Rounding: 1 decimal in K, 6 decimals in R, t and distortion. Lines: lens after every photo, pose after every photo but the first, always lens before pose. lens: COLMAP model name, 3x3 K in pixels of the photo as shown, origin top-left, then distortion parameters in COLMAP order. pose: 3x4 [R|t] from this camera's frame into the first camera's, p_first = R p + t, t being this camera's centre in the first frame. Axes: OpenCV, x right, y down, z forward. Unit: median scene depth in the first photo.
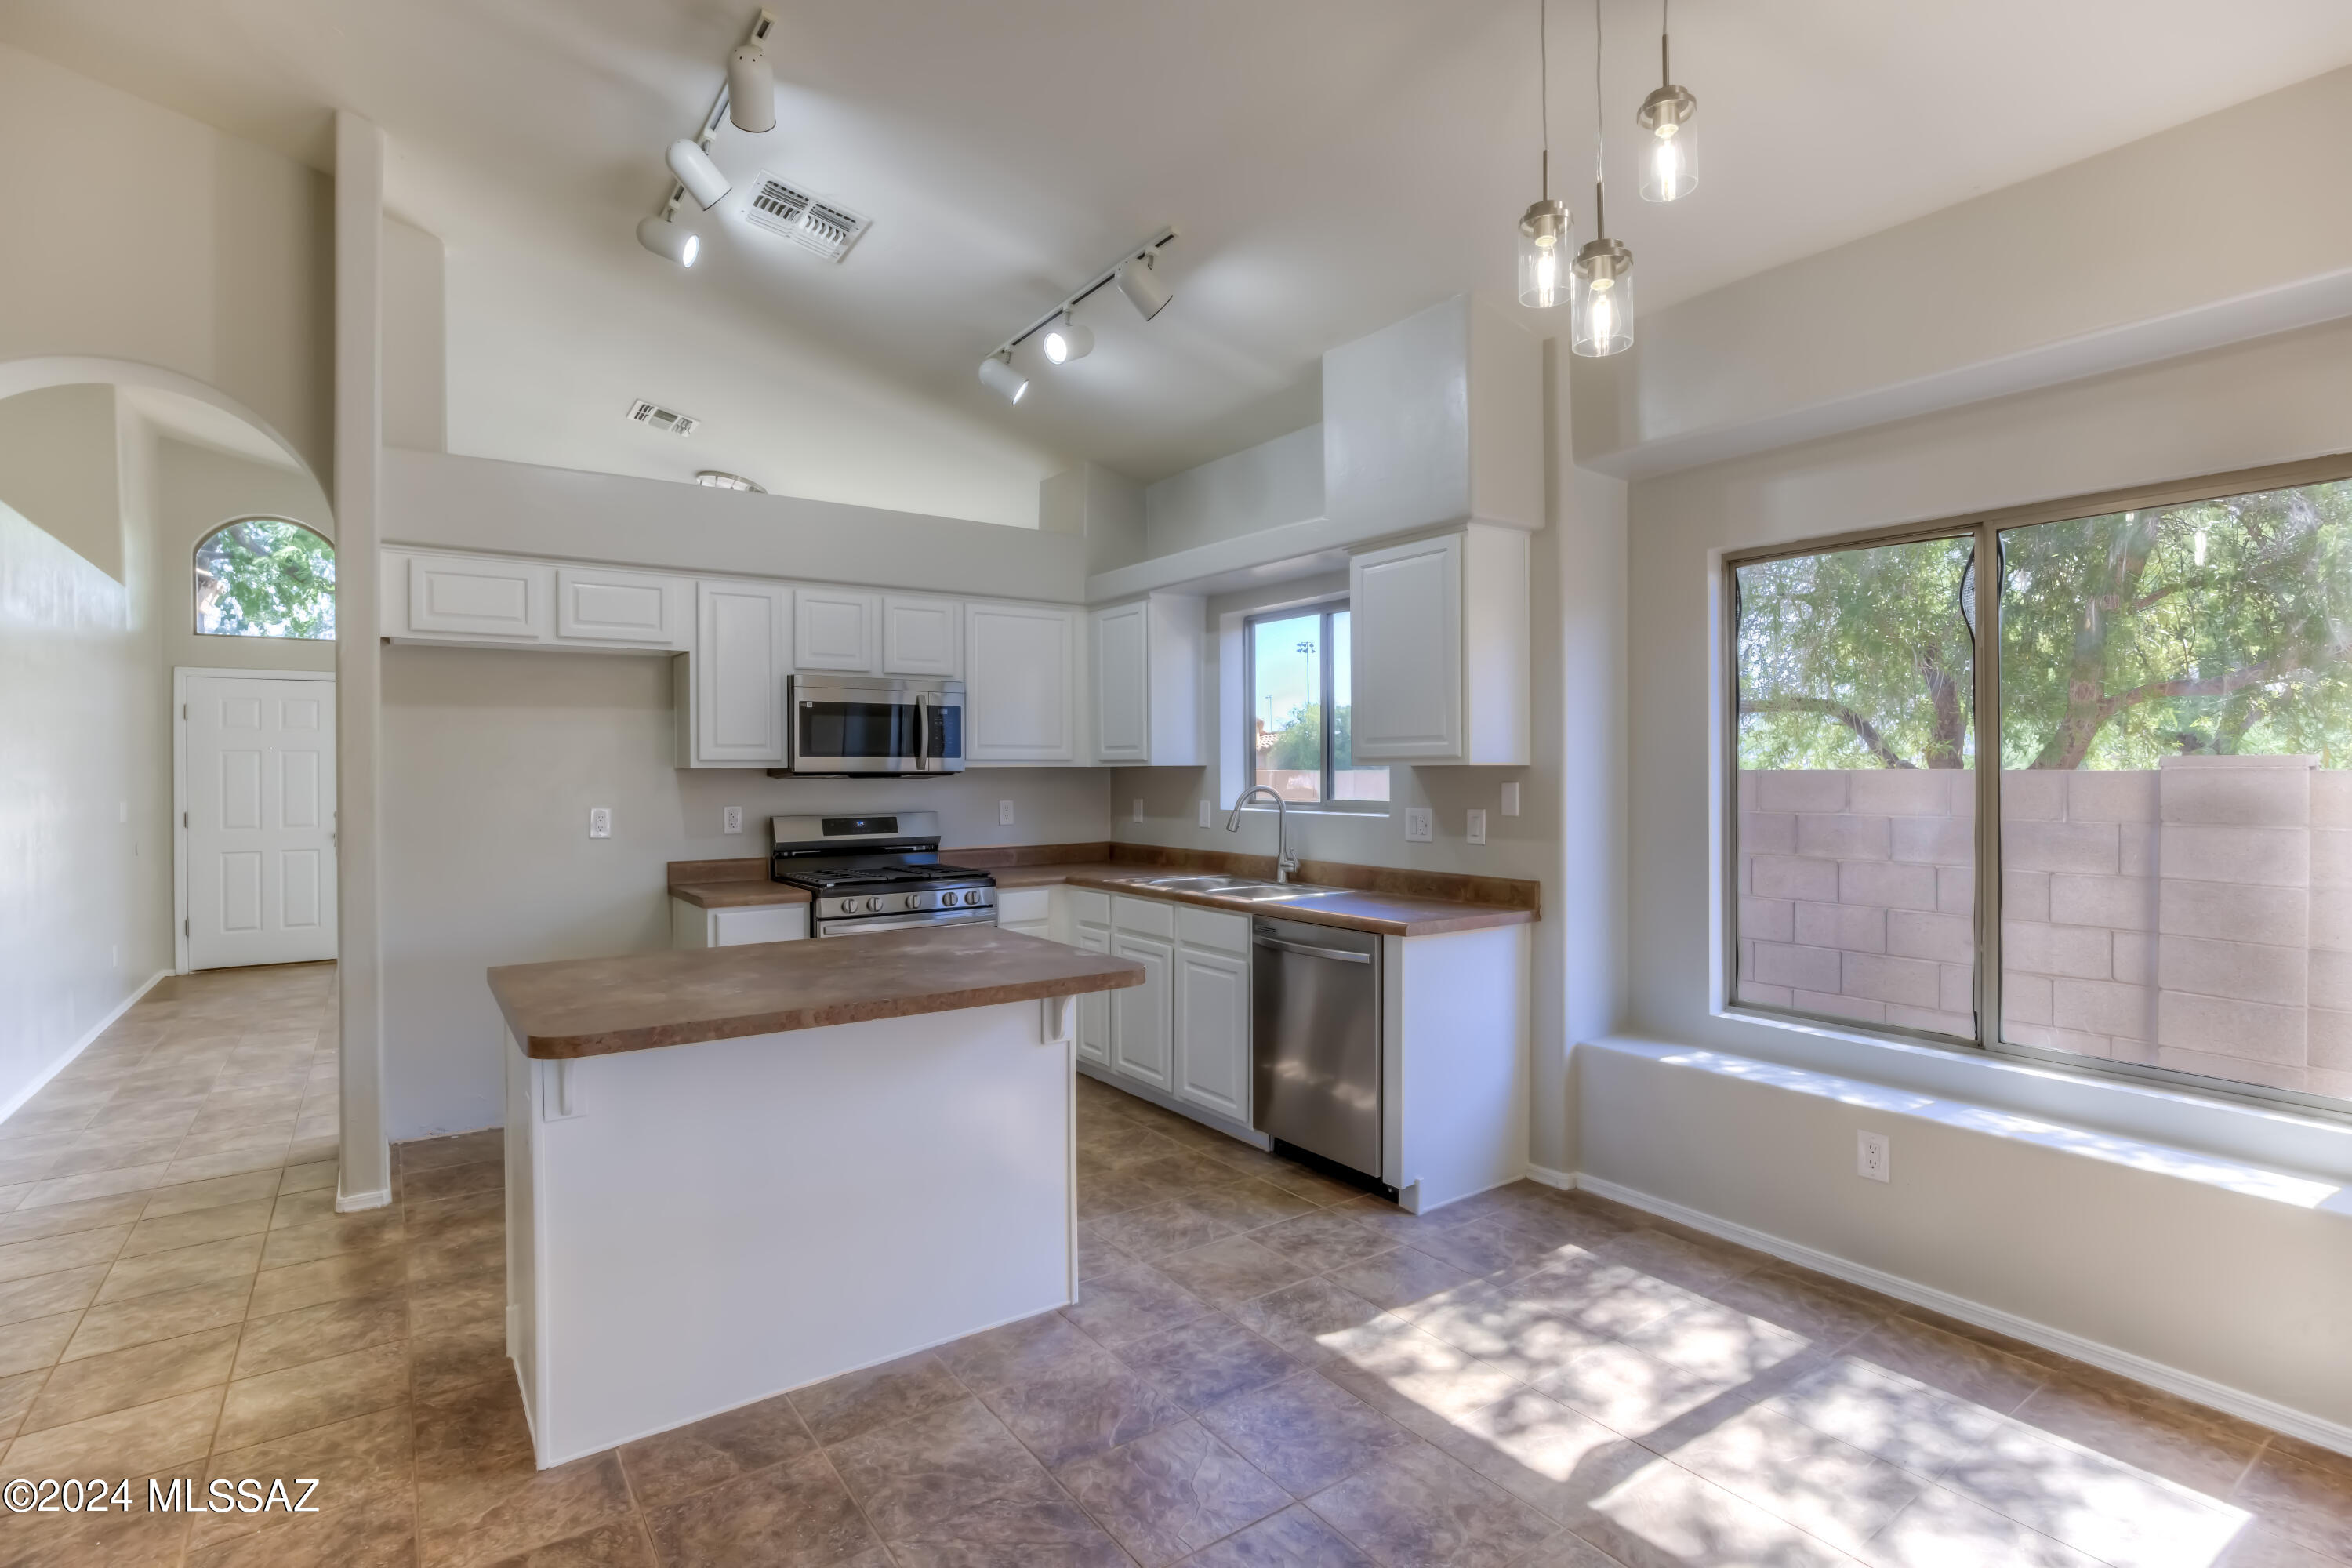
lens RADIAL K [[1160.9, 0, 1176.0], [0, 1160.9, 784.0], [0, 0, 1]] dist [-0.031127, 0.015303]
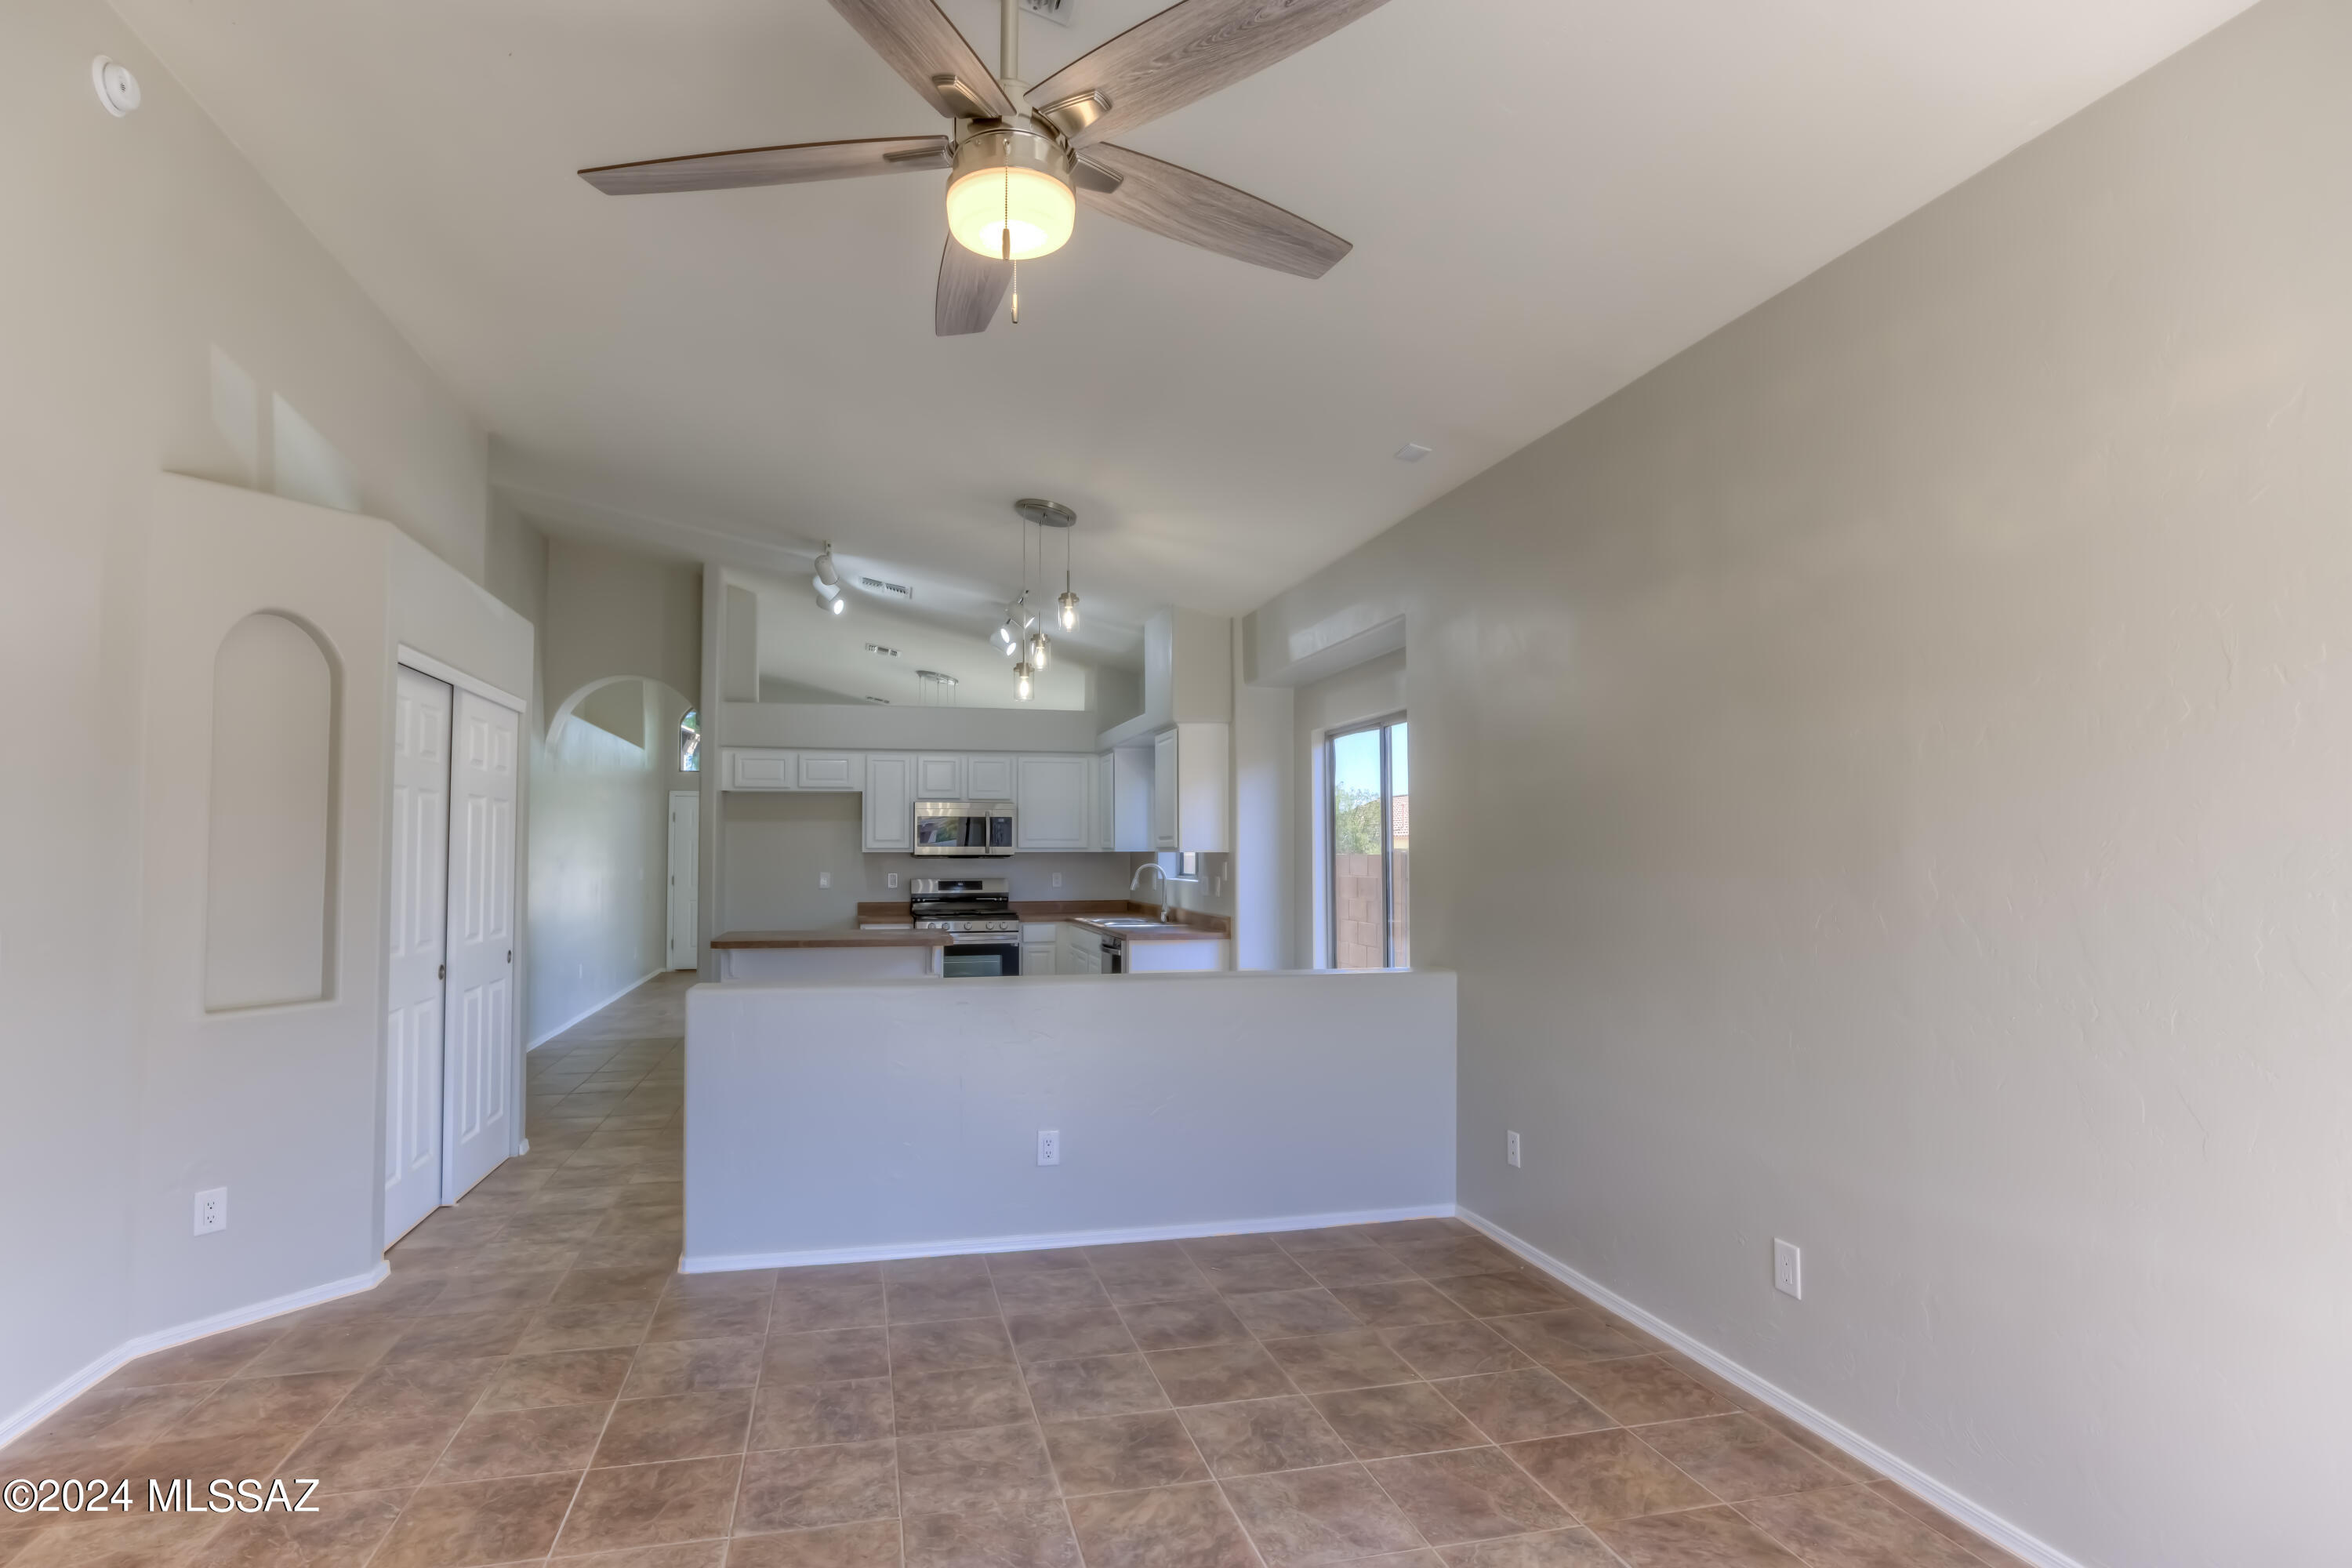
lens RADIAL K [[1213.6, 0, 1120.3], [0, 1213.6, 829.4], [0, 0, 1]] dist [-0.037927, 0.019931]
pose [[0.923403, -0.005084, -0.383798, 0.773627], [-0.006182, 0.999586, -0.028115, 0.002181], [0.383782, 0.028335, 0.922989, -0.714977]]
